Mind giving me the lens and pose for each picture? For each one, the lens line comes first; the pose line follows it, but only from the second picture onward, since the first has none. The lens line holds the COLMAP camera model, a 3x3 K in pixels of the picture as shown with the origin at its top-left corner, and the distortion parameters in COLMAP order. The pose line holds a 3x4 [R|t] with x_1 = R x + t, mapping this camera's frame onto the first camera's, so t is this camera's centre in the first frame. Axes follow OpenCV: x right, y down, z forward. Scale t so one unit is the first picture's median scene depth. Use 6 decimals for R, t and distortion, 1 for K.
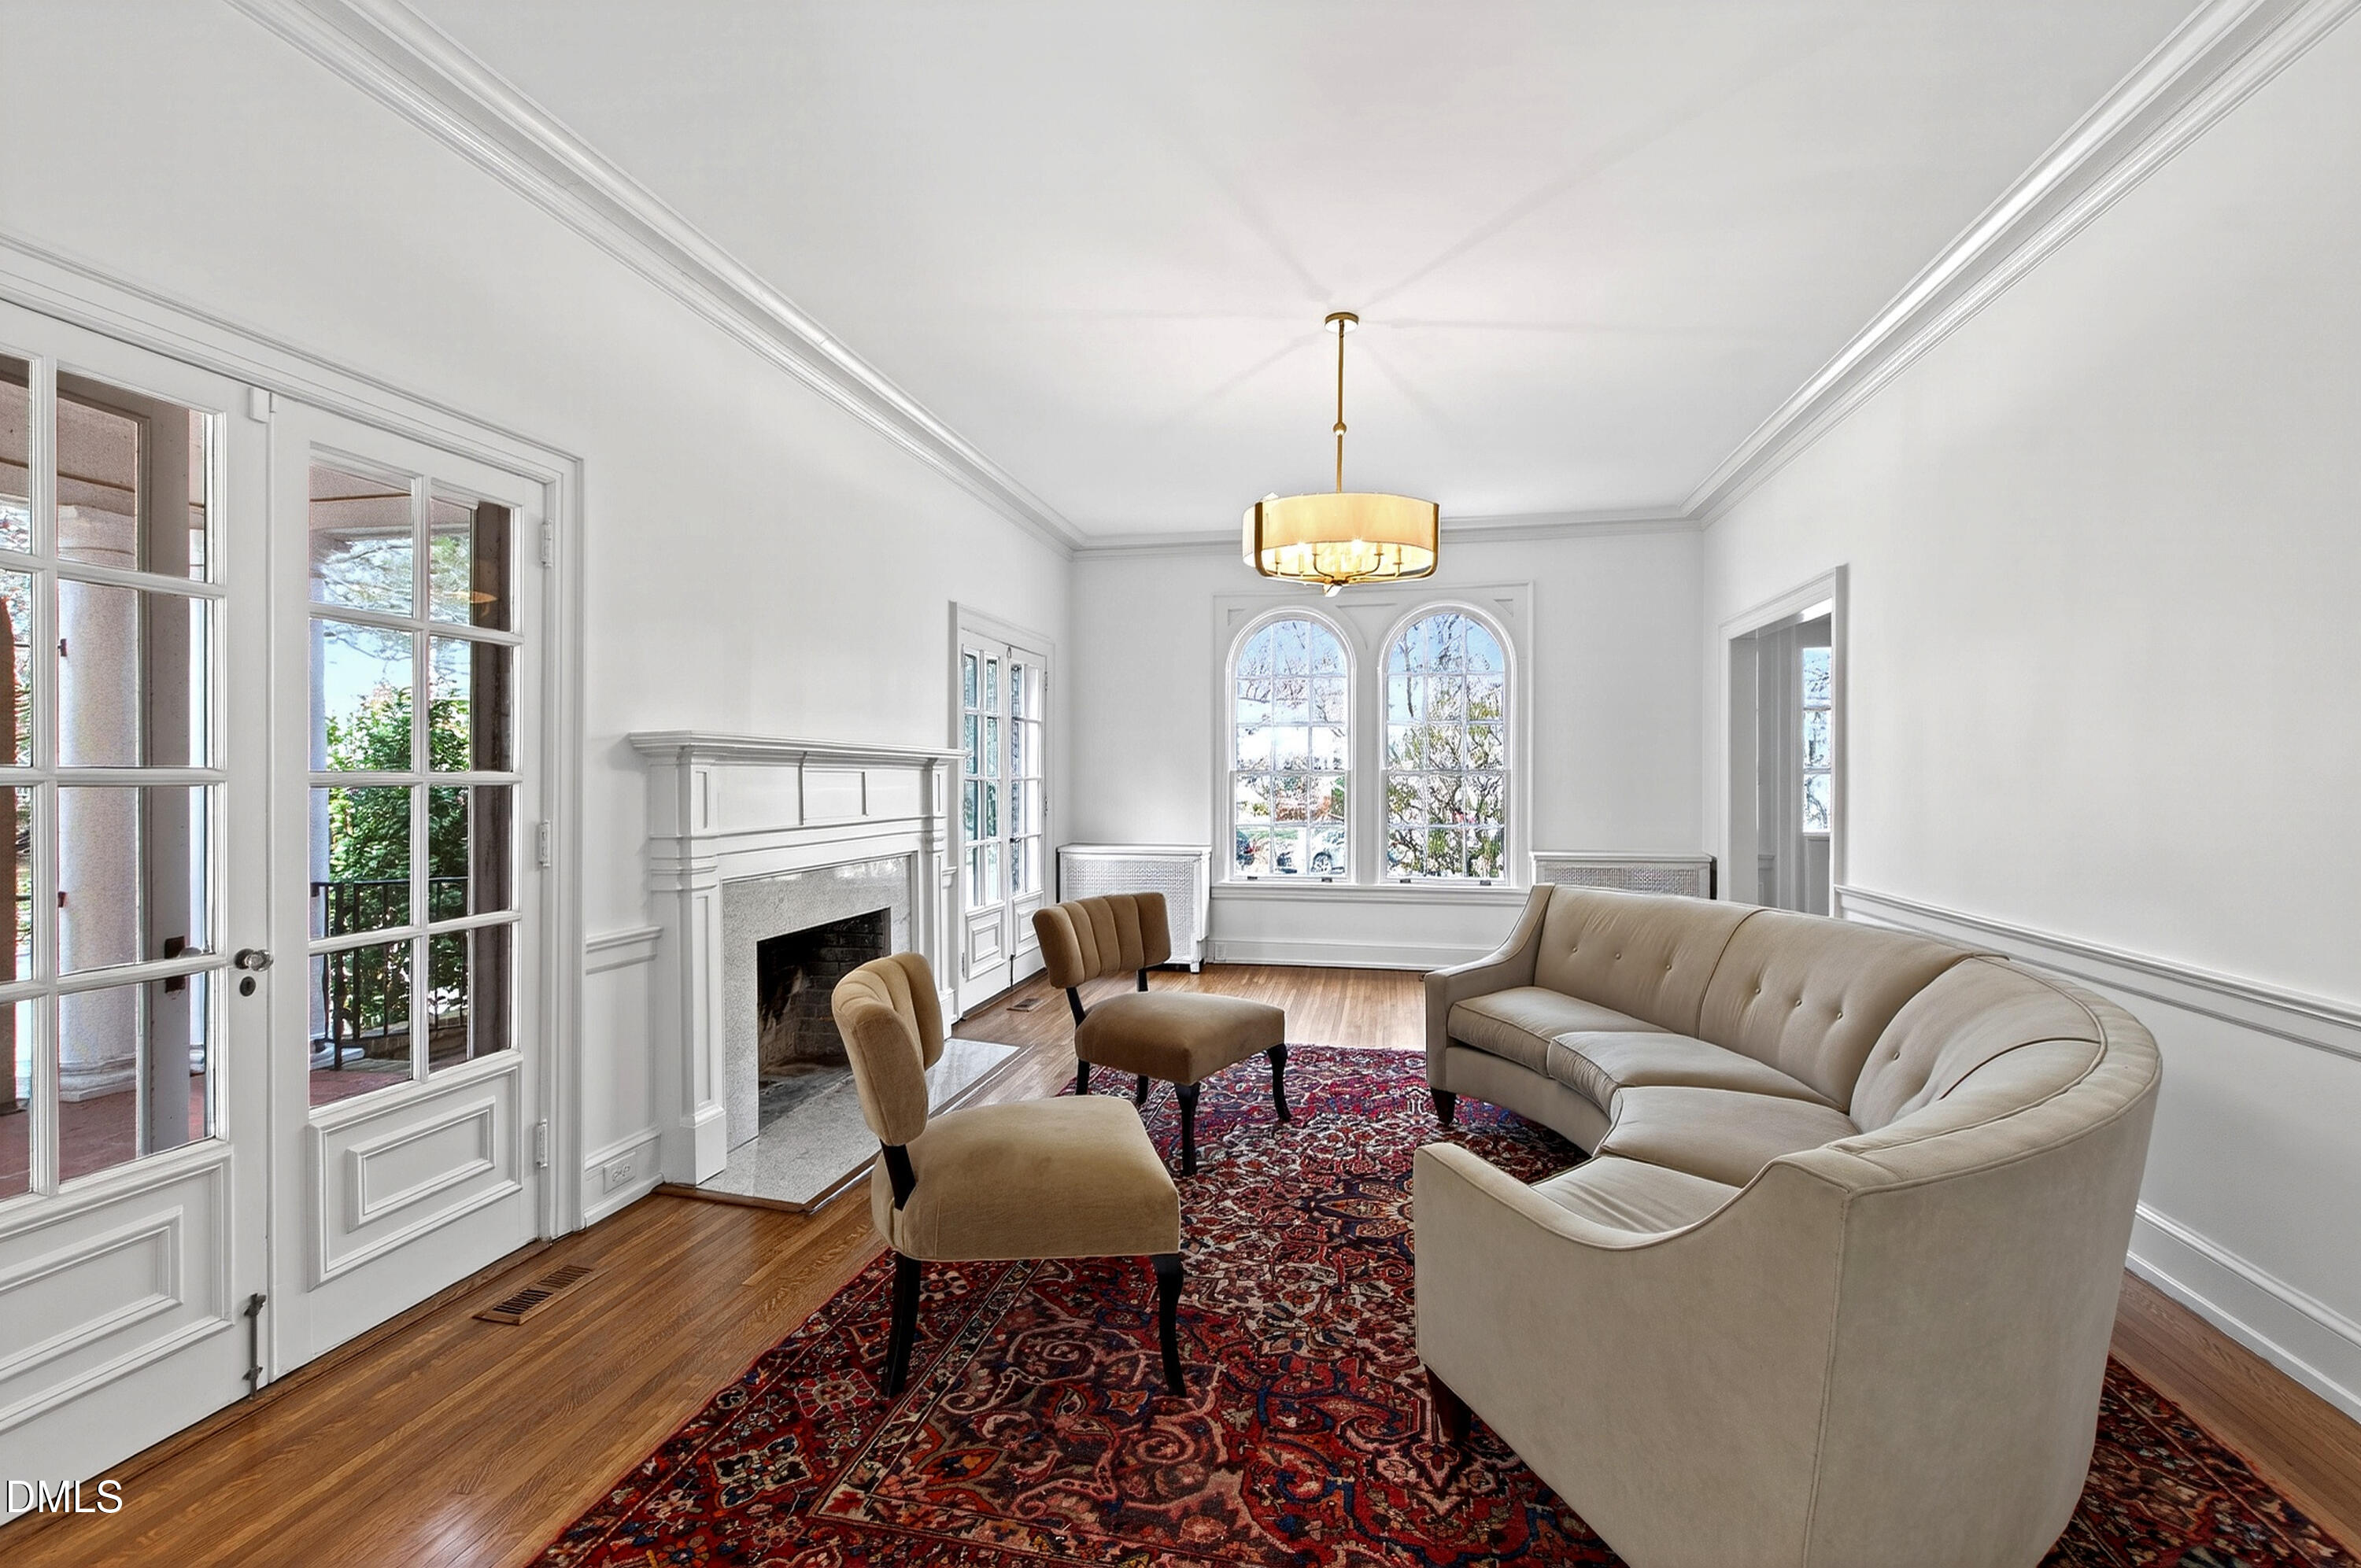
lens RADIAL K [[1032.7, 0, 1167.4], [0, 1032.7, 777.4], [0, 0, 1]] dist [-0.002599, -0.000347]
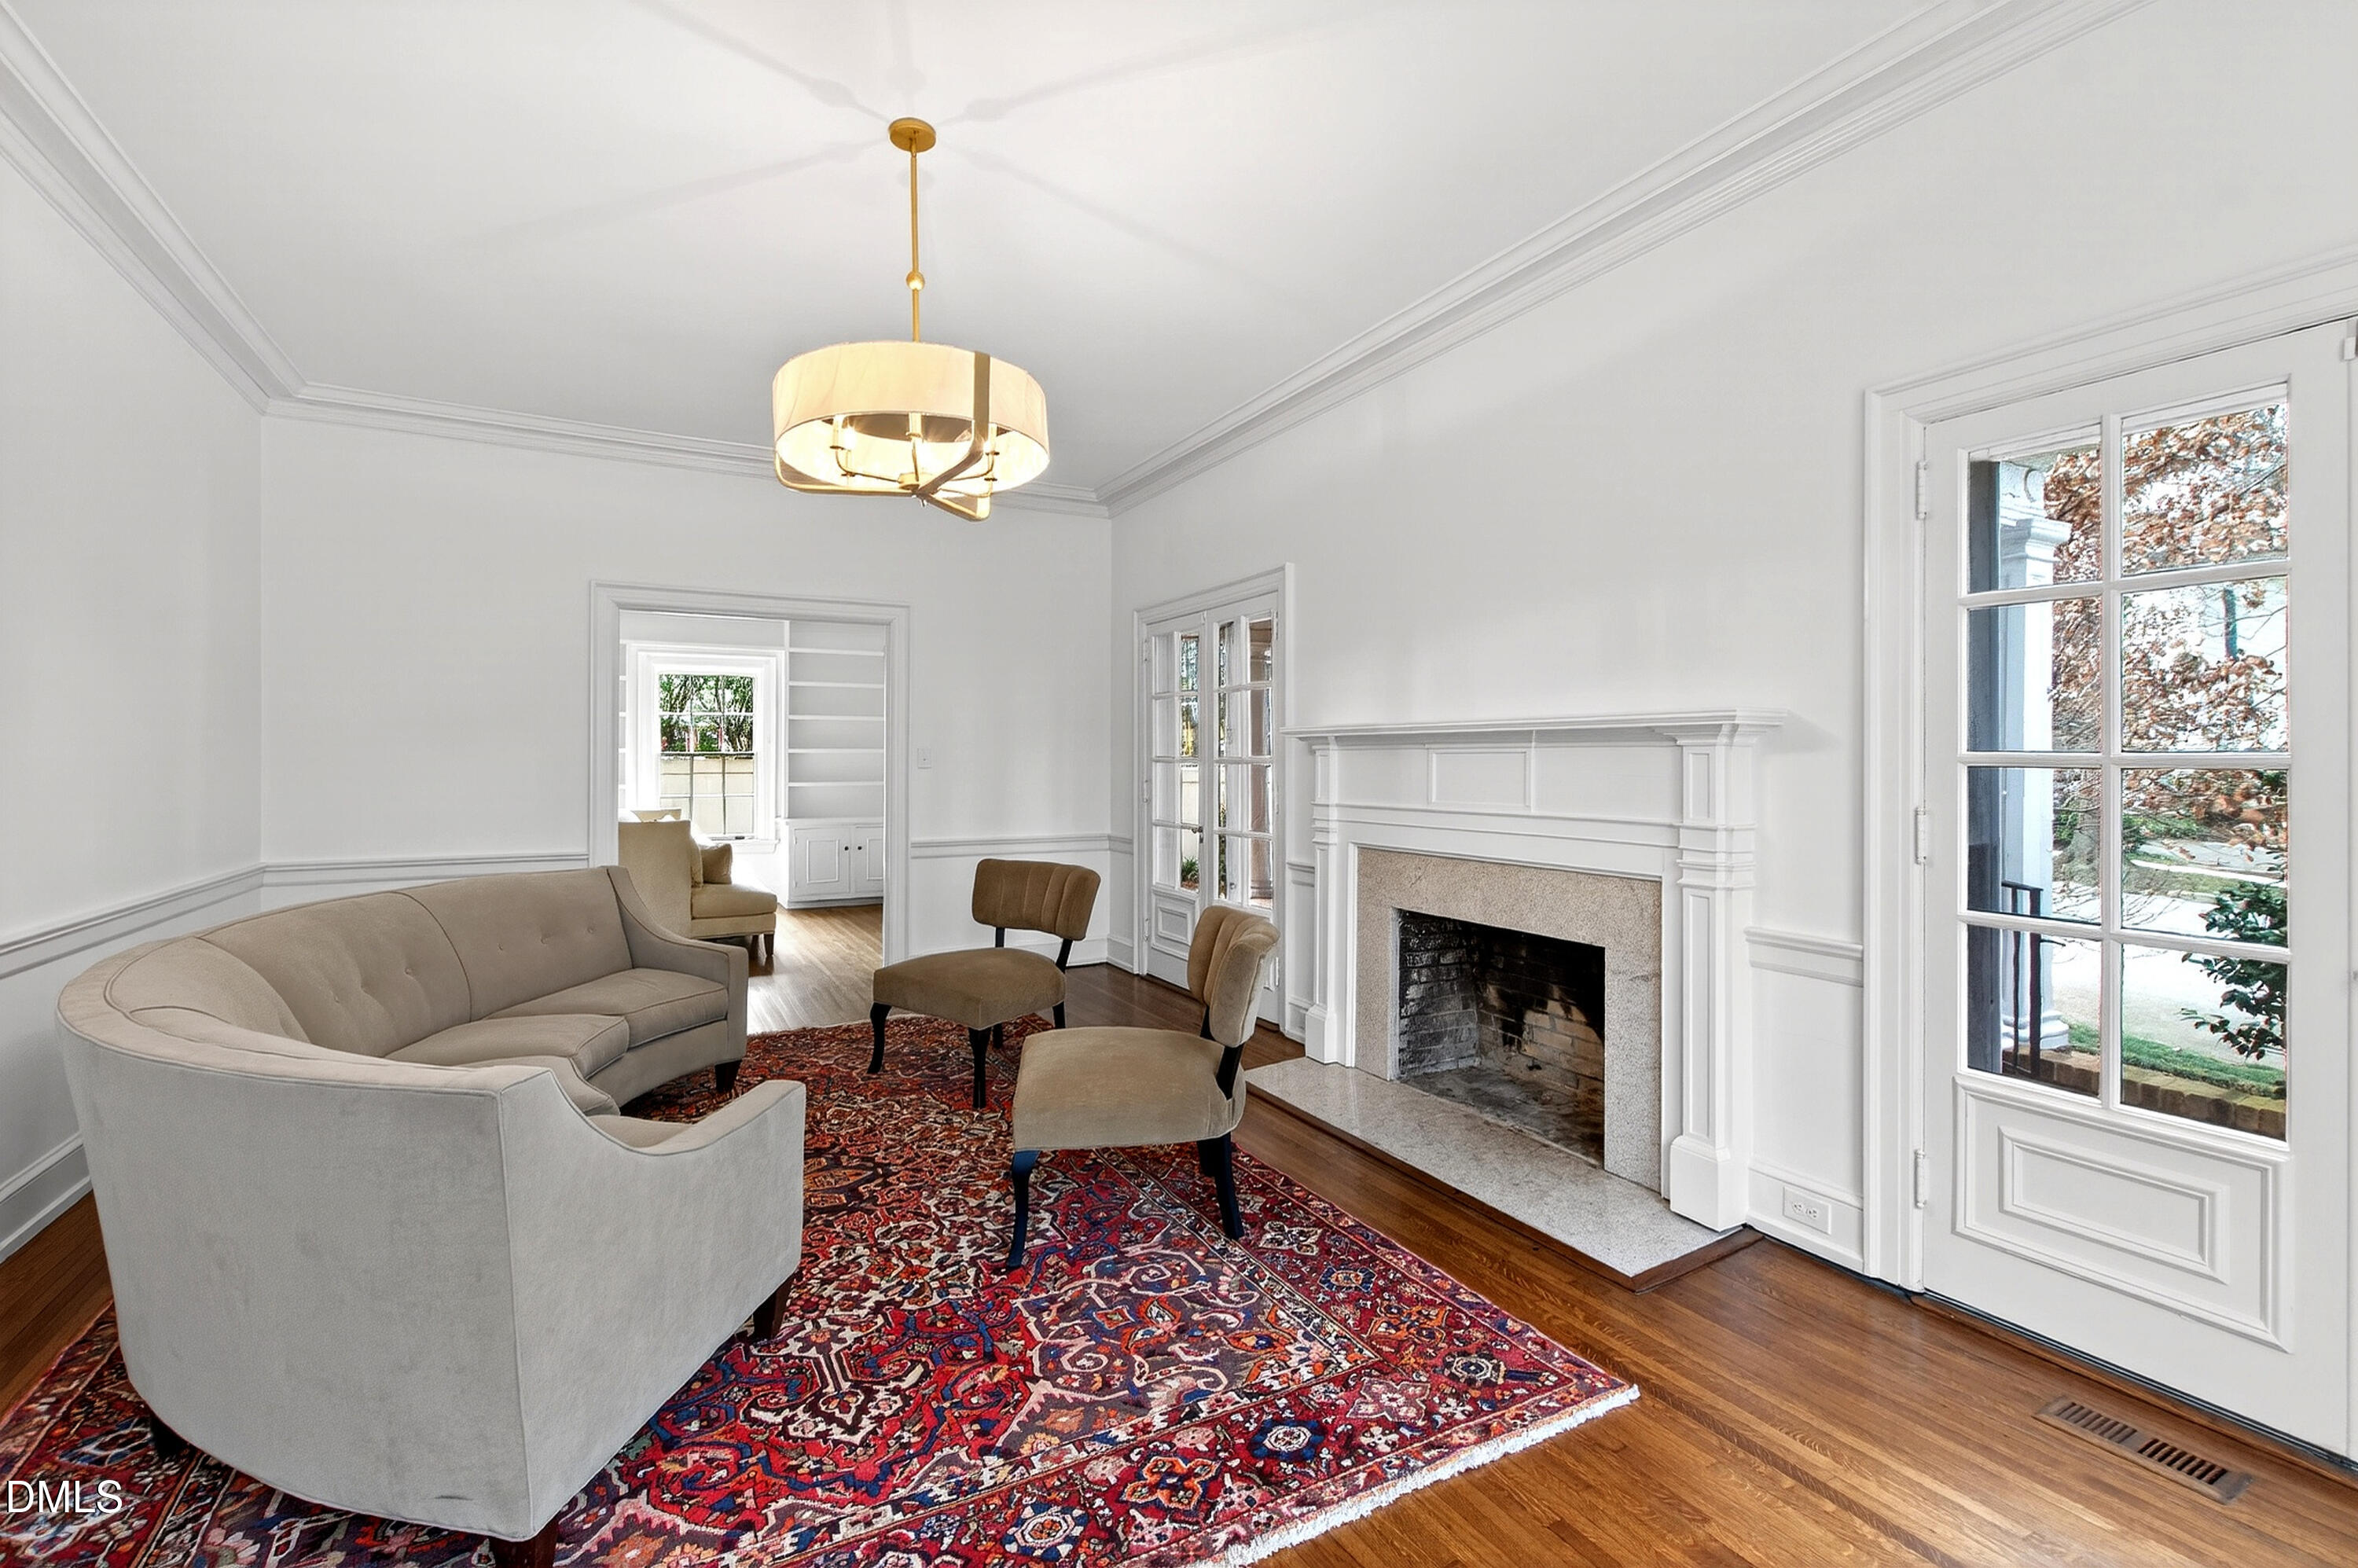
lens RADIAL K [[1031.5, 0, 1164.3], [0, 1031.5, 773.1], [0, 0, 1]] dist [-0.002599, -0.000347]
pose [[-0.763335, 0.002760, -0.645997, 0.511853], [-0.002267, 0.999973, 0.006950, 0.007777], [0.645999, 0.006770, -0.763308, 1.713625]]
